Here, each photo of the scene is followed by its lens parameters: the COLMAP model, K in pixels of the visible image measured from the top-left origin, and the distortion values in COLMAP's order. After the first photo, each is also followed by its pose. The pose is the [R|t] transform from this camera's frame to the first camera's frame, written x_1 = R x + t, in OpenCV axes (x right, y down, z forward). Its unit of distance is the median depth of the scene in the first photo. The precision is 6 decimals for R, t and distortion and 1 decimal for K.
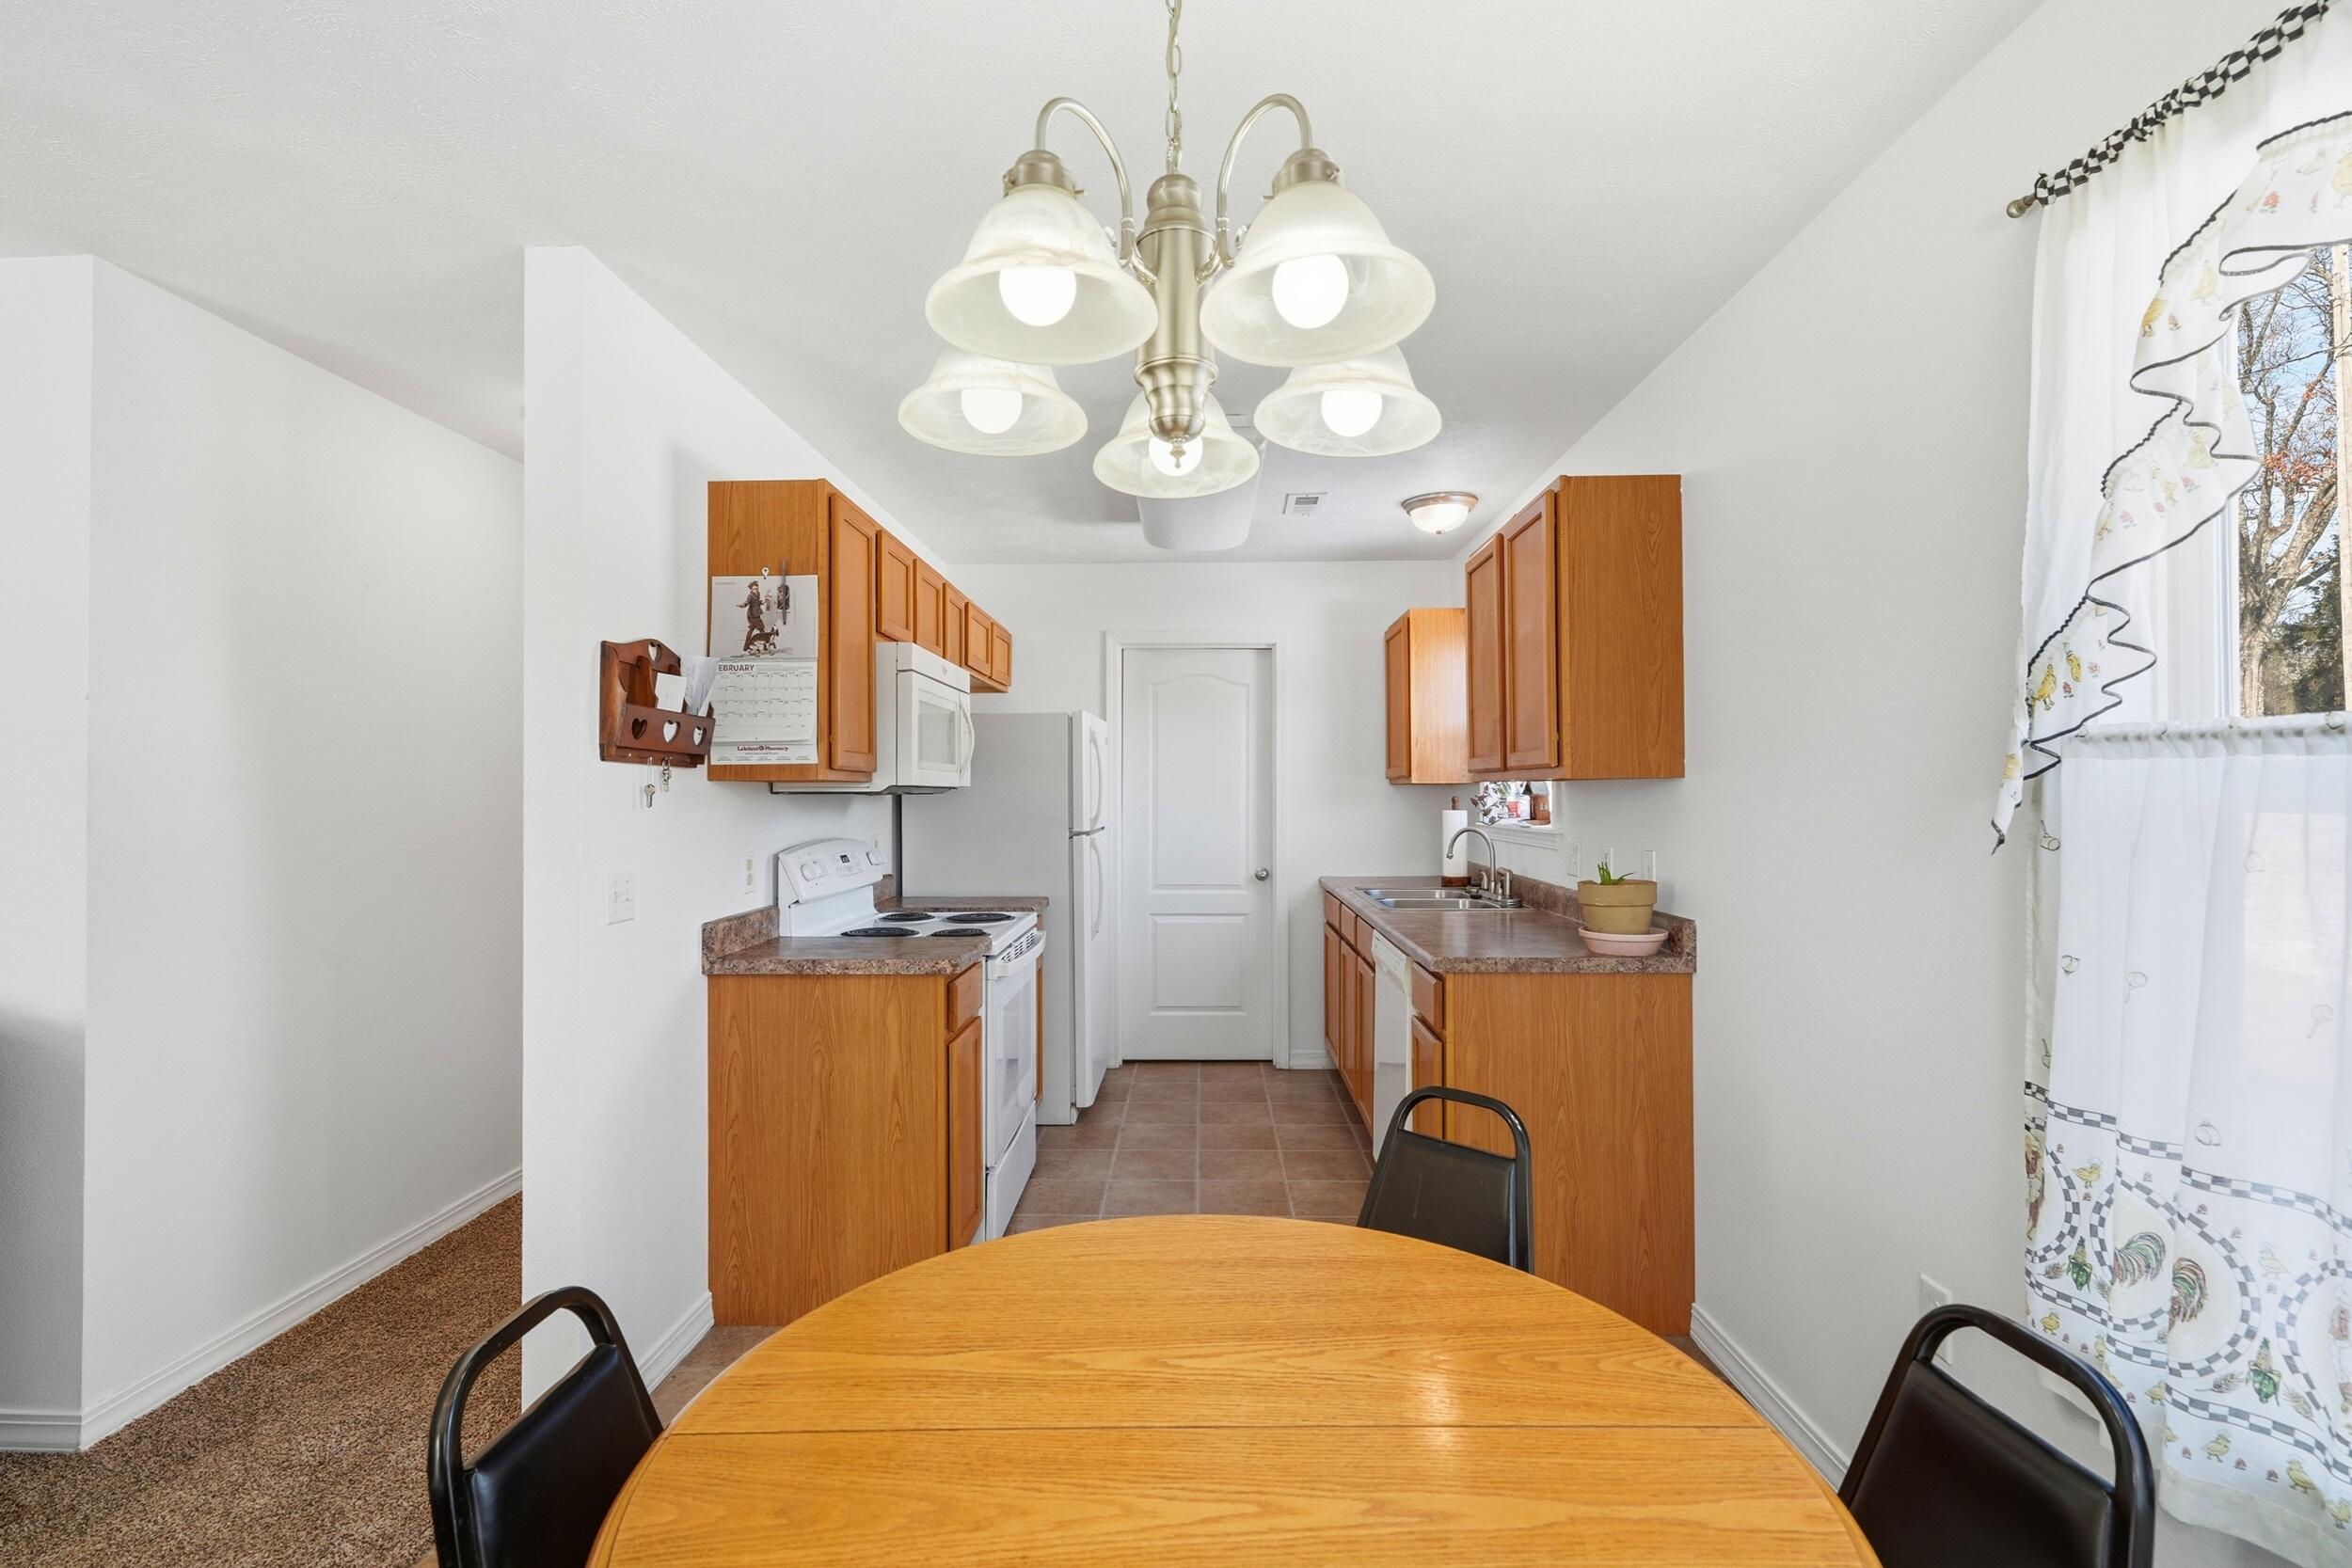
lens RADIAL K [[1067.6, 0, 1177.2], [0, 1067.6, 776.9], [0, 0, 1]] dist [0.002495, 0.000339]
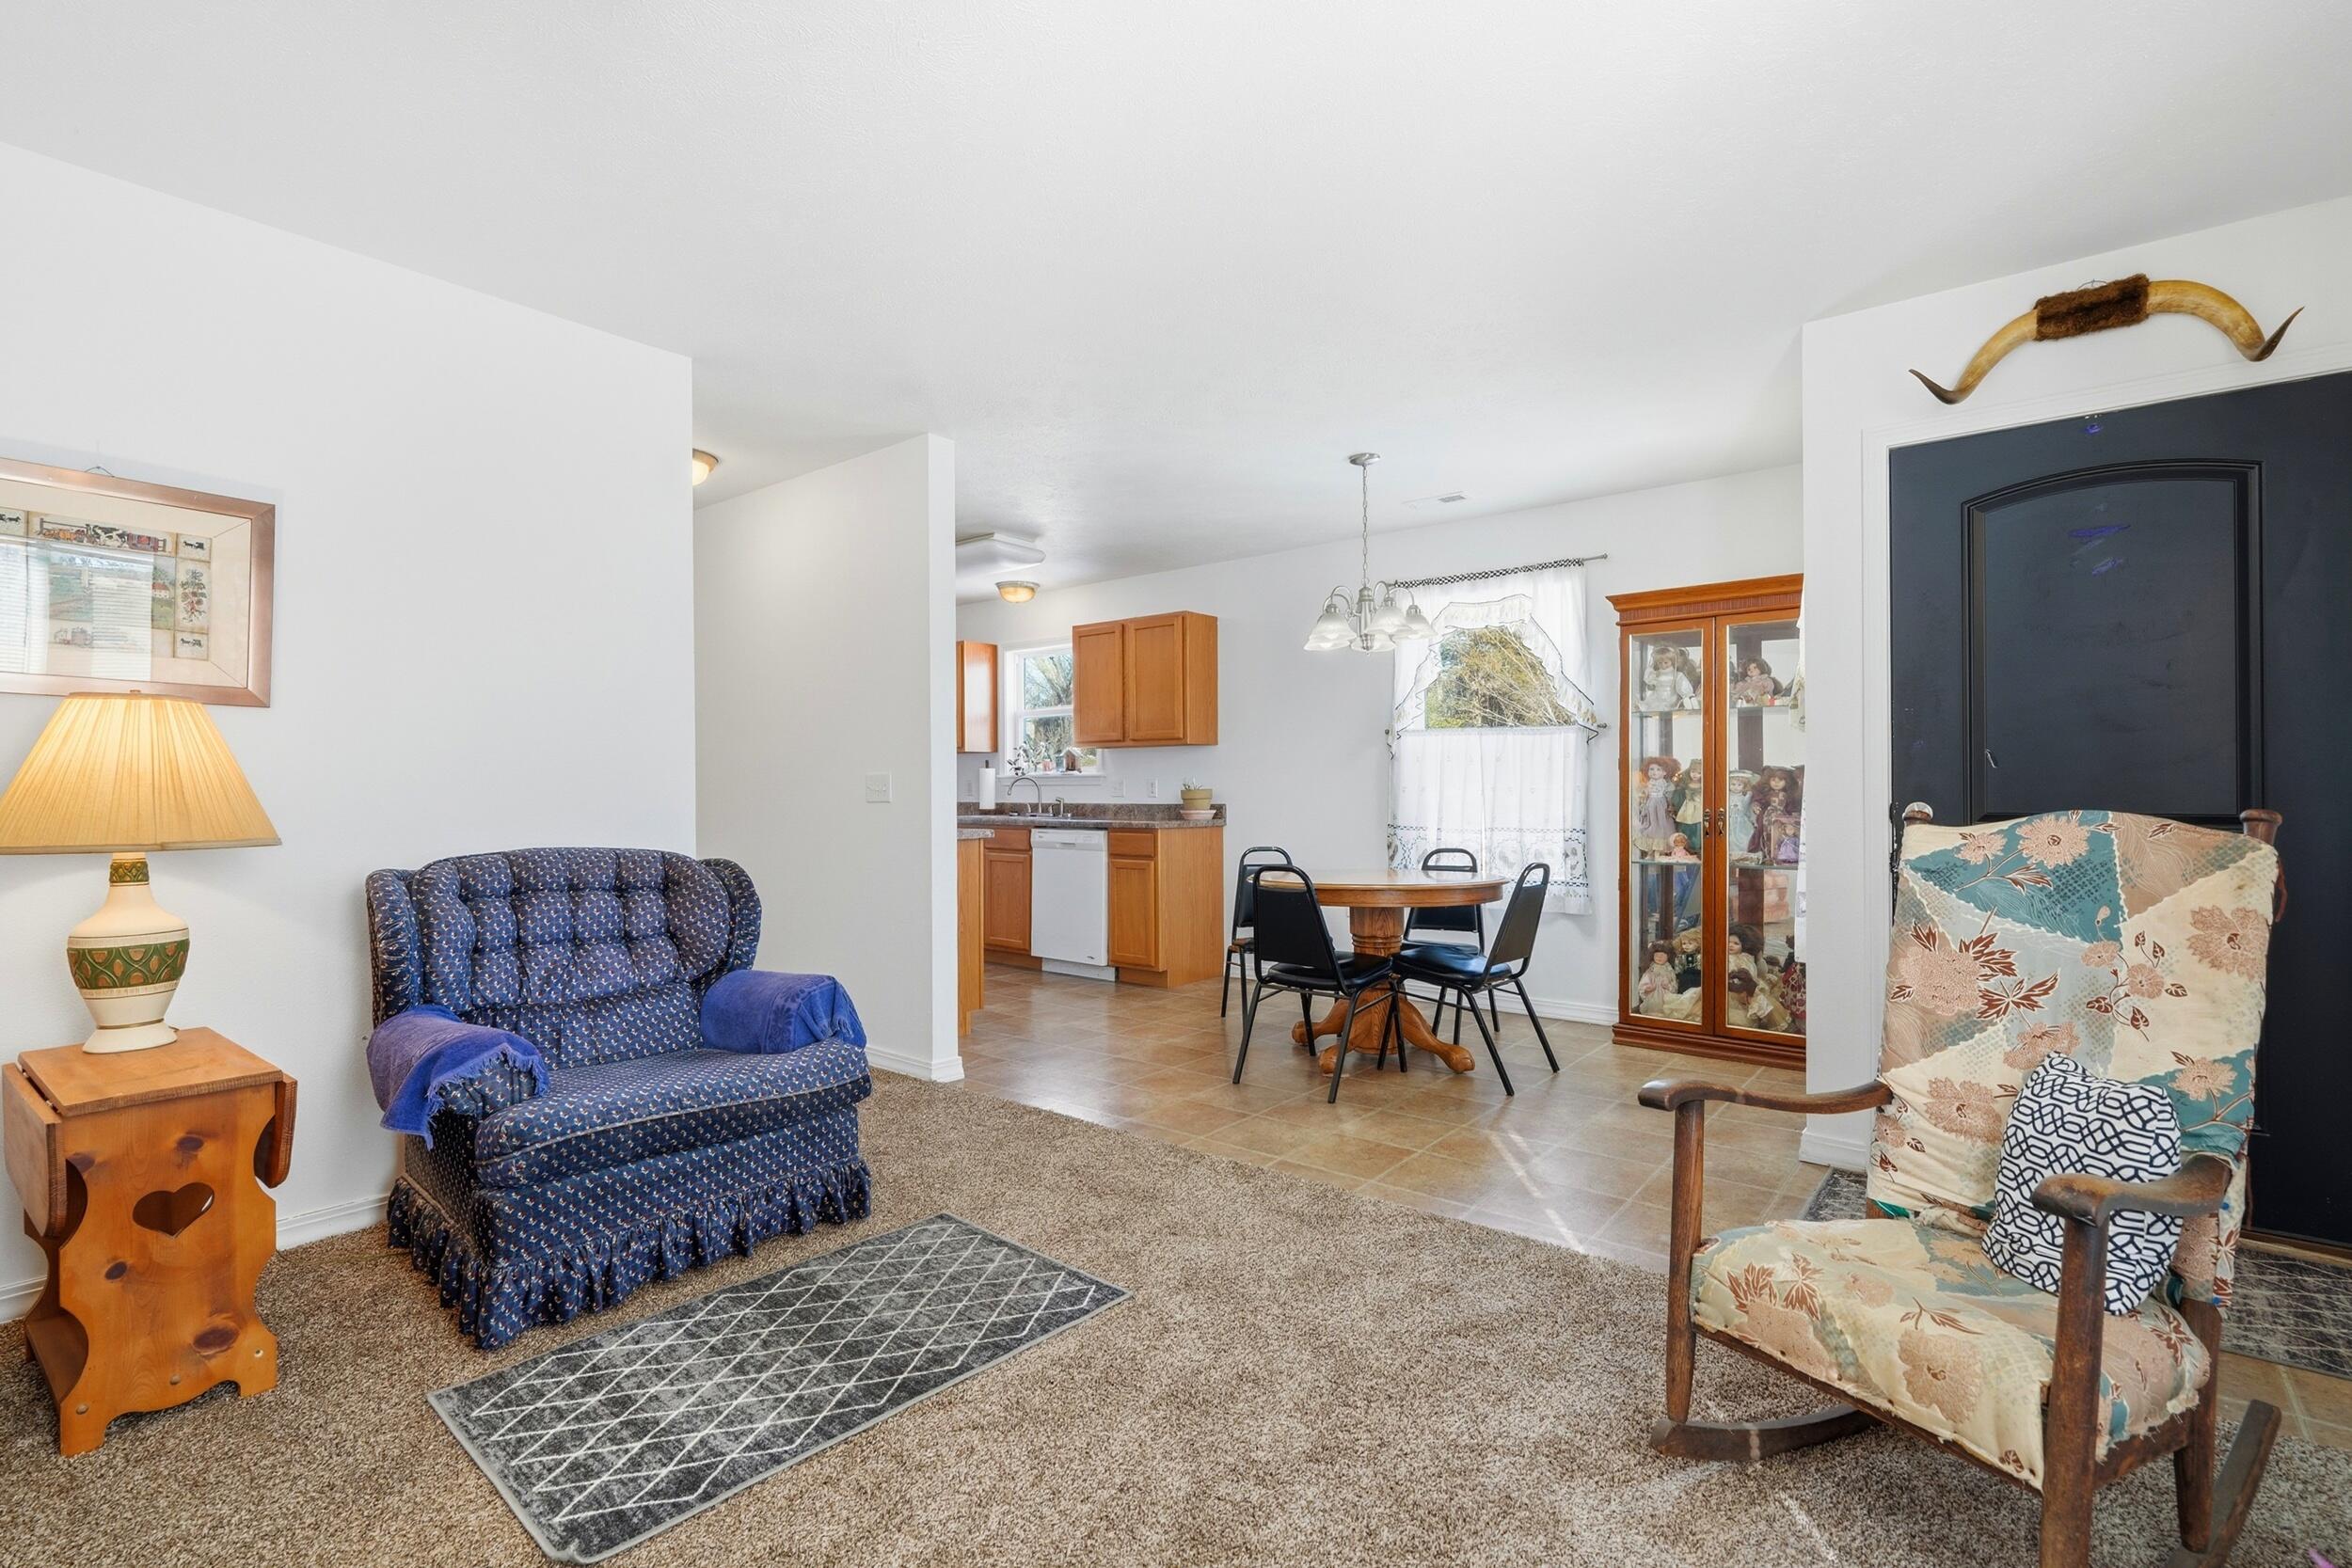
lens RADIAL K [[1070.6, 0, 1173.1], [0, 1070.6, 780.0], [0, 0, 1]] dist [-0.001417, 0.000629]
pose [[0.619122, 0.004633, 0.785281, -0.902074], [-0.005374, 0.999984, -0.001663, 0.052587], [-0.785276, -0.003191, 0.619137, -0.241403]]
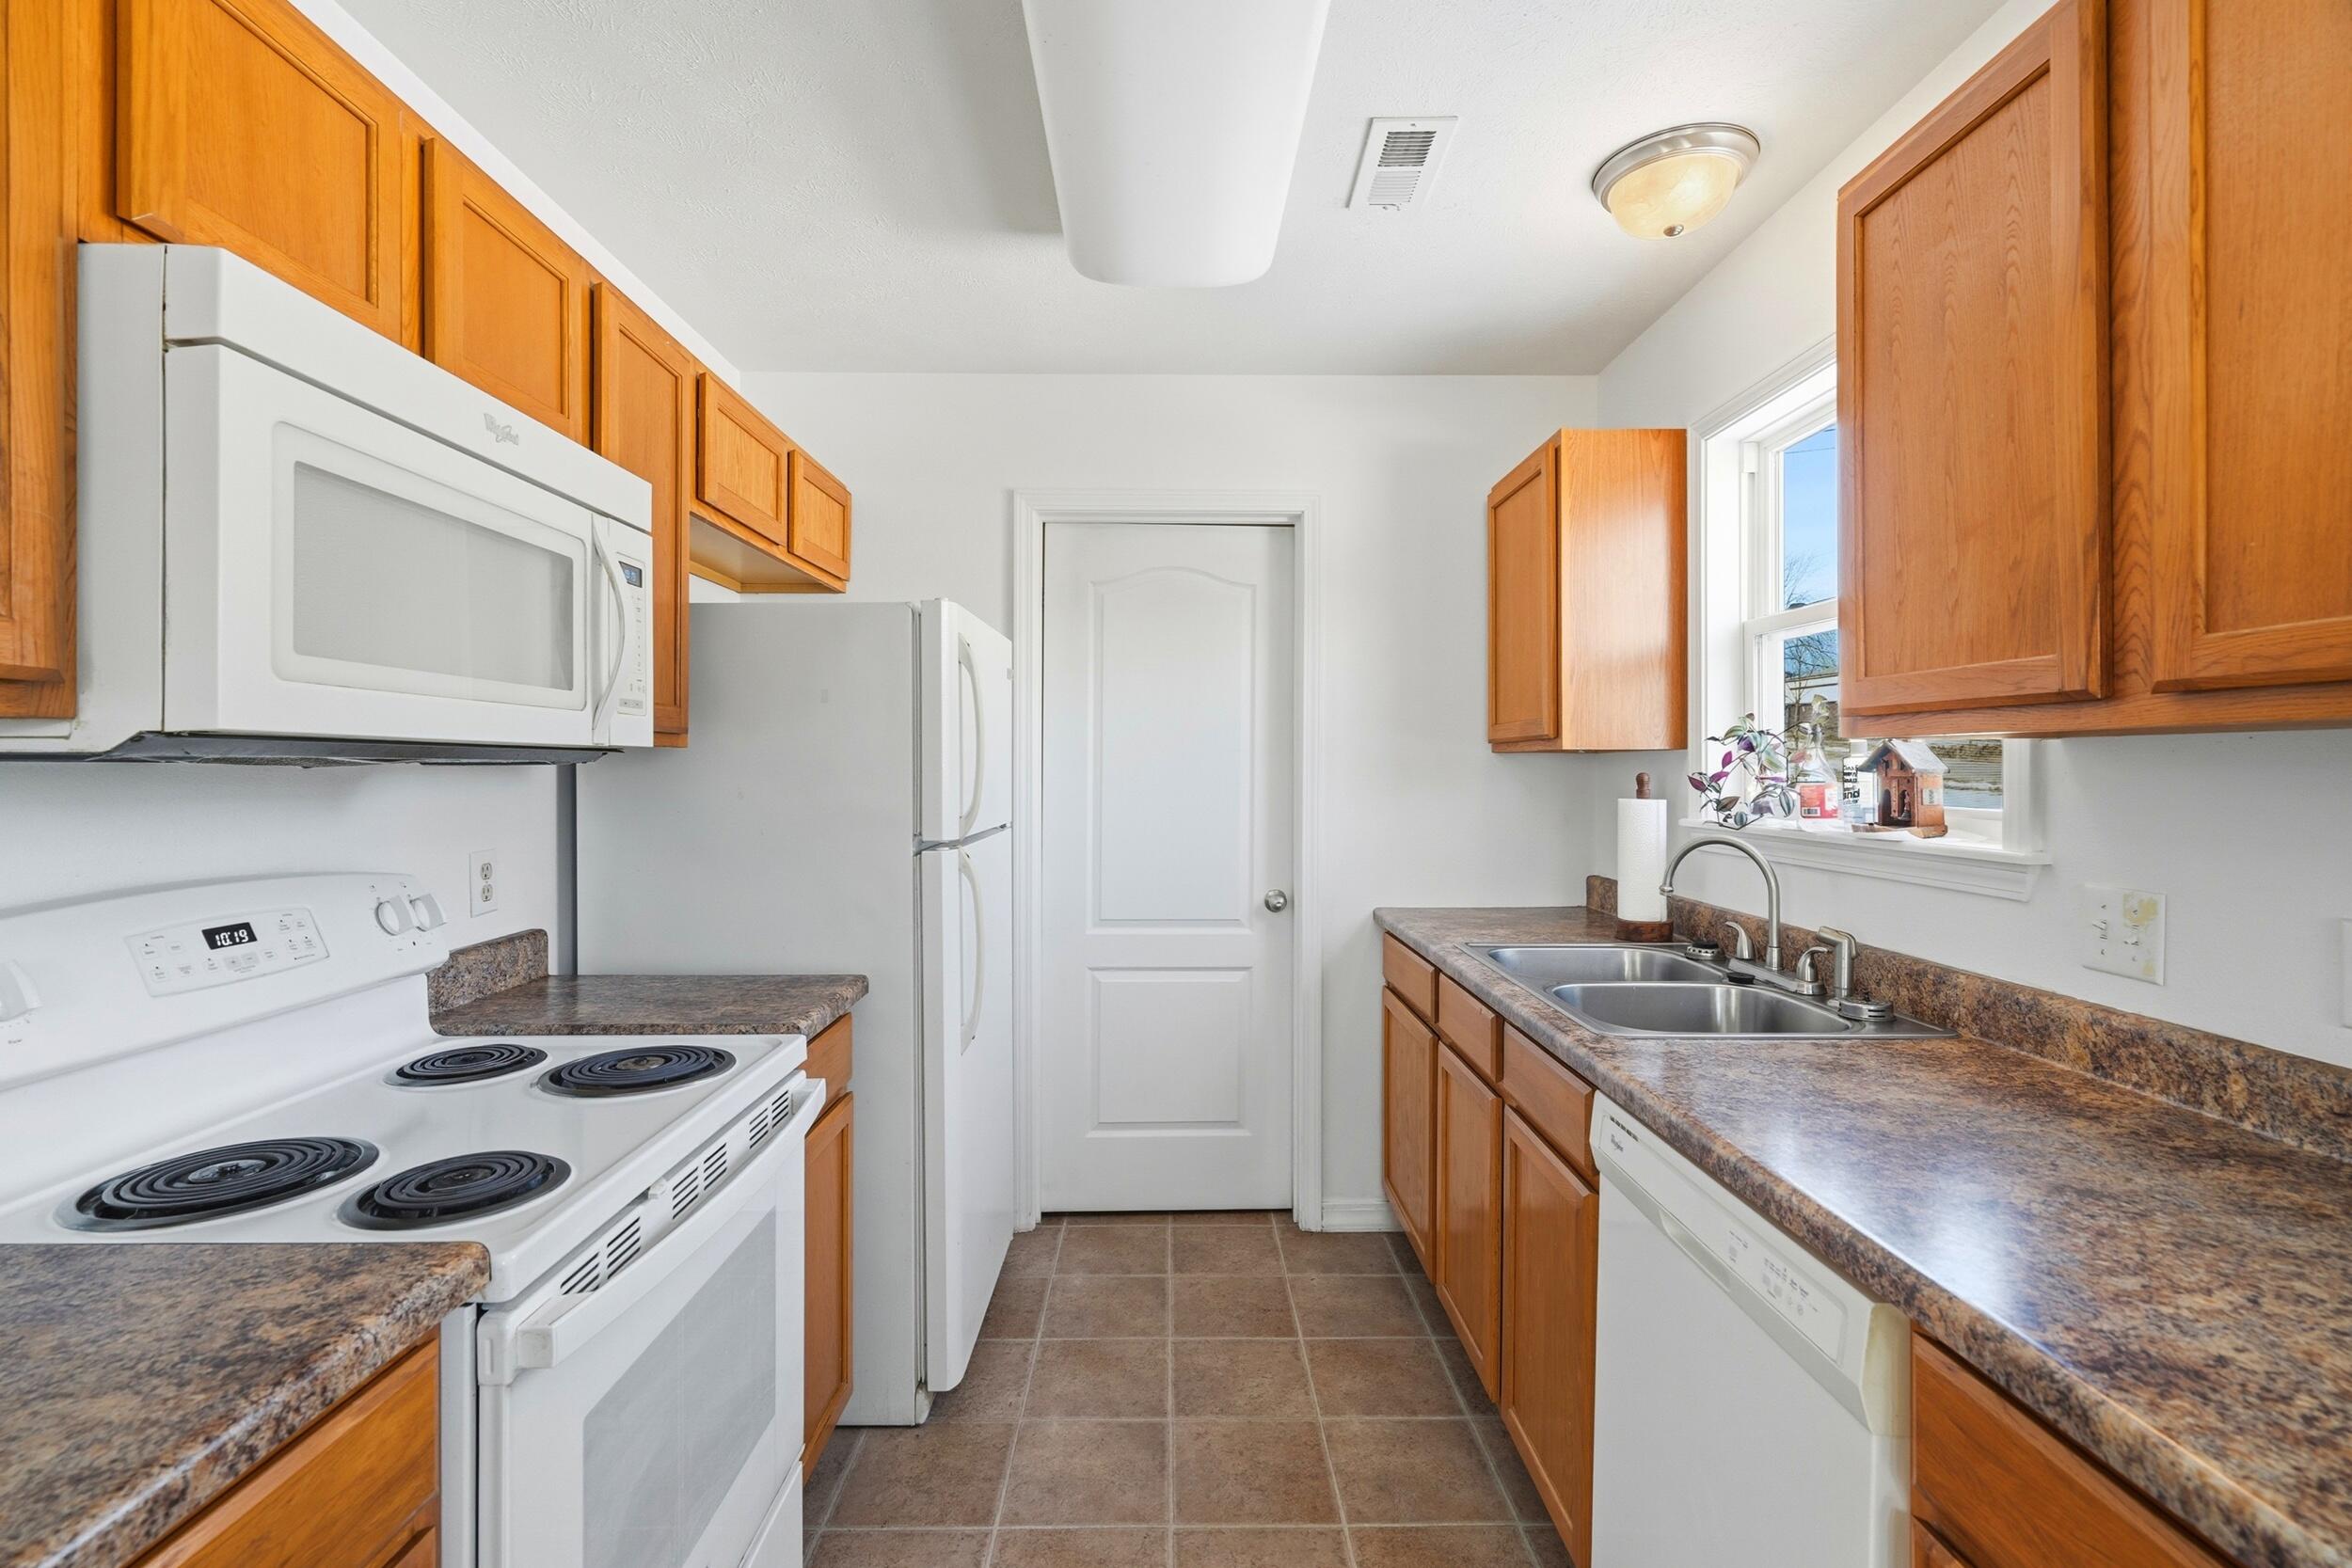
lens RADIAL K [[1064.3, 0, 1157.8], [0, 1064.3, 766.0], [0, 0, 1]] dist [-0.000269, 0.000232]
pose [[0.999932, 0.003177, 0.011211, 0.006944], [-0.003303, 0.999930, 0.011320, 0.009853], [-0.011174, -0.011356, 0.999873, 0.493735]]
